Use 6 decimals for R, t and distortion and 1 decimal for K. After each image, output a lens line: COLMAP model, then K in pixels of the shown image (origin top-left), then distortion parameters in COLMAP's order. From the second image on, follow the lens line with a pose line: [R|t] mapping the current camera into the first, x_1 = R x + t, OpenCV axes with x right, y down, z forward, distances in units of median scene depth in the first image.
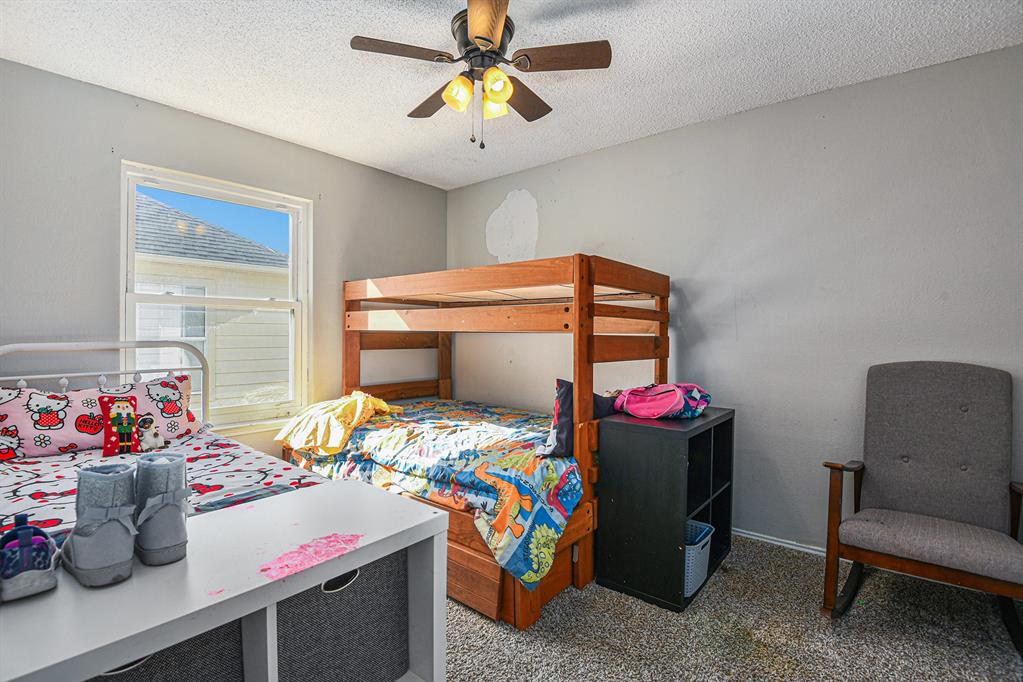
lens RADIAL K [[484.1, 0, 520.9], [0, 484.1, 338.4], [0, 0, 1]] dist [-0.033077, -0.002922]
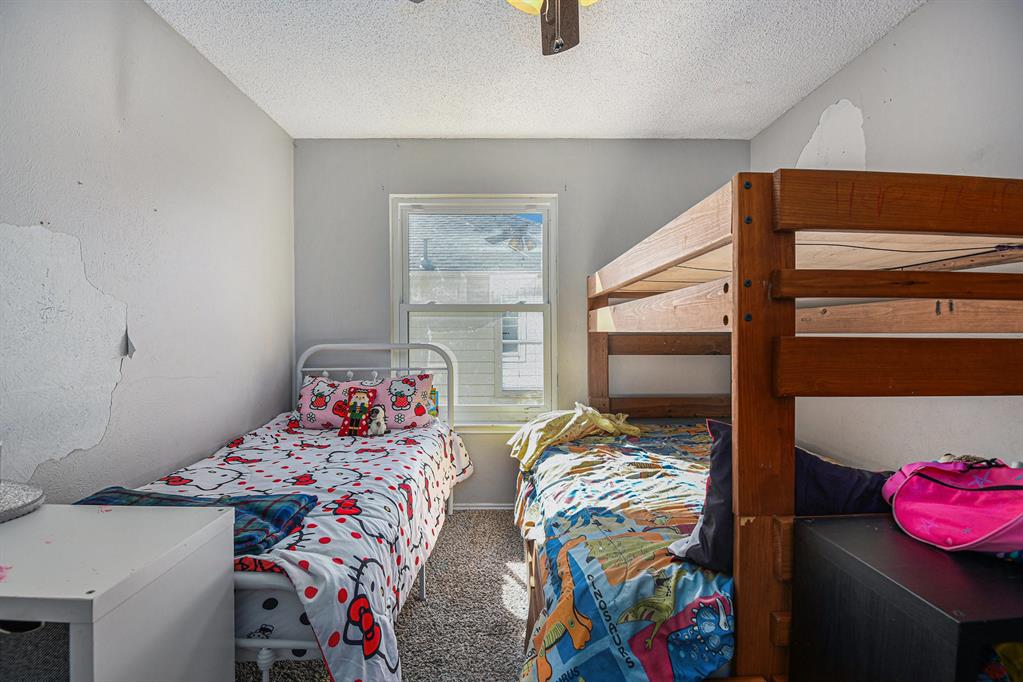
lens RADIAL K [[484.1, 0, 507.3], [0, 484.1, 337.2], [0, 0, 1]] dist [-0.033077, -0.002922]
pose [[0.626299, -0.002278, -0.779580, 0.354260], [-0.002758, 0.999983, -0.005138, -0.003851], [0.779578, 0.005368, 0.626282, 0.508208]]
